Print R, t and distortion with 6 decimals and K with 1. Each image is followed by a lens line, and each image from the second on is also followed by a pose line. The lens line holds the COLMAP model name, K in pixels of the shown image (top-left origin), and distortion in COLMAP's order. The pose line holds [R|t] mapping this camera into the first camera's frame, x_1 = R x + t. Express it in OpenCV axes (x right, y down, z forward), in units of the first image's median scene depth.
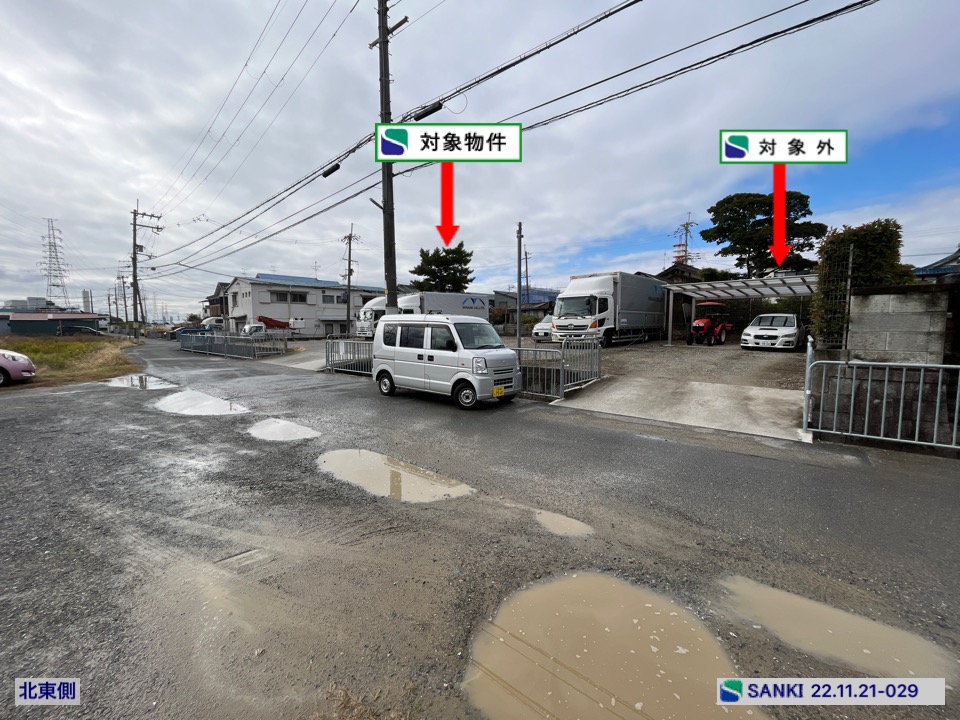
lens RADIAL K [[388.1, 0, 480.6], [0, 388.1, 359.5], [0, 0, 1]] dist [-0.003770, 0.000155]
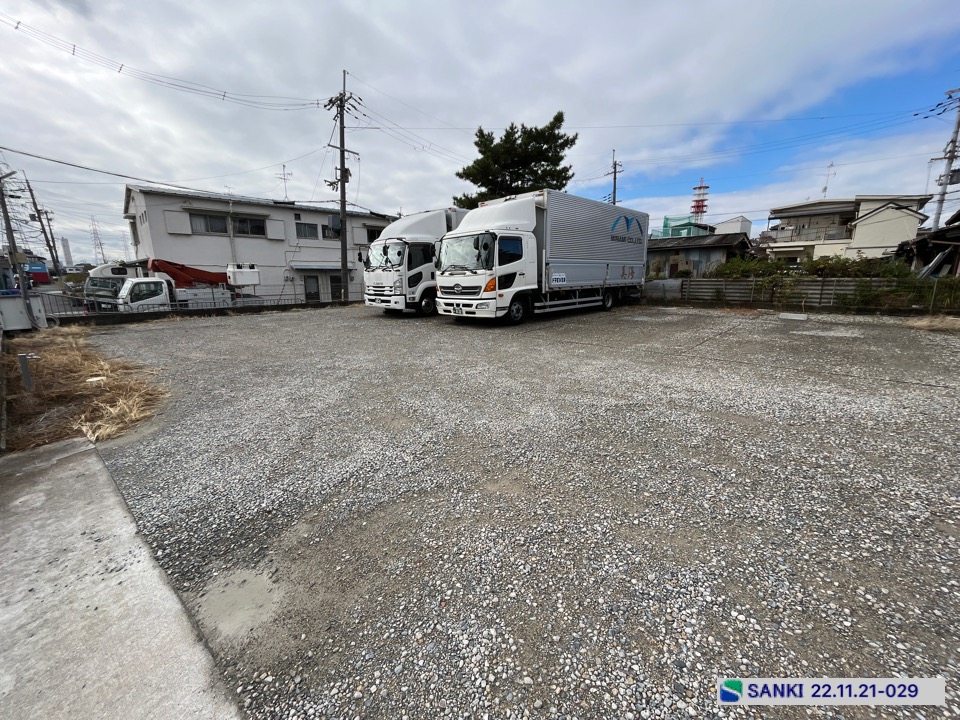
lens RADIAL K [[388.1, 0, 480.6], [0, 388.1, 359.5], [0, 0, 1]] dist [-0.003770, 0.000155]
pose [[0.999997, -0.000421, 0.002318, -0.247378], [0.000128, 0.992189, 0.124746, -0.070852], [-0.002352, -0.124745, 0.992186, 0.723184]]
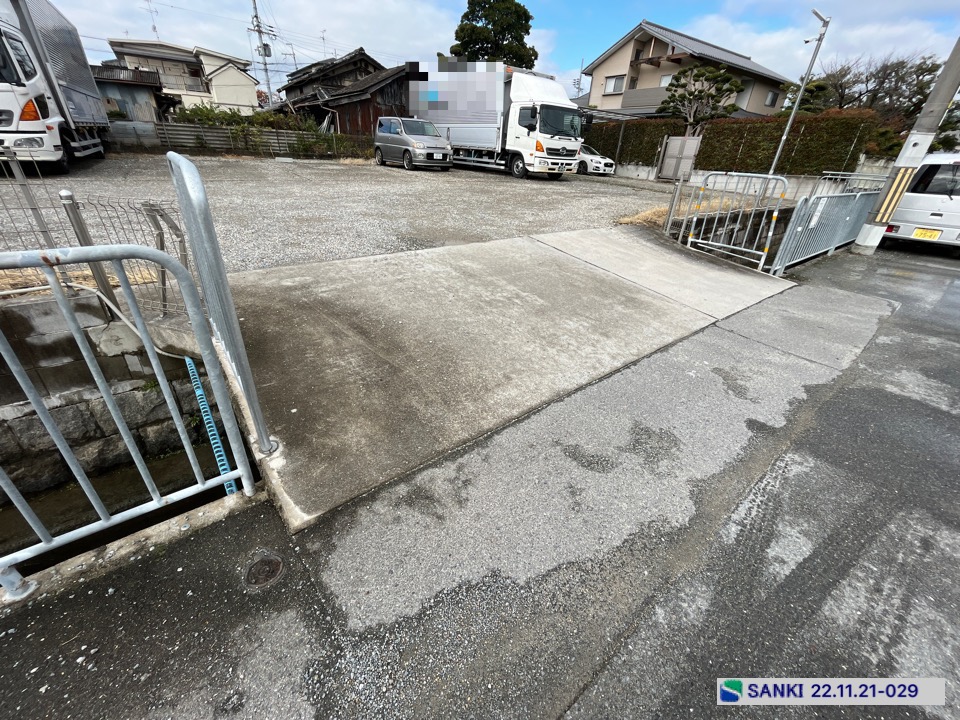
lens RADIAL K [[388.1, 0, 480.6], [0, 388.1, 359.5], [0, 0, 1]] dist [-0.003770, 0.000155]
pose [[0.190618, -0.452233, 0.871292, -0.509899], [0.029335, 0.889794, 0.455419, -0.052857], [-0.981226, -0.061252, 0.182877, 0.735419]]
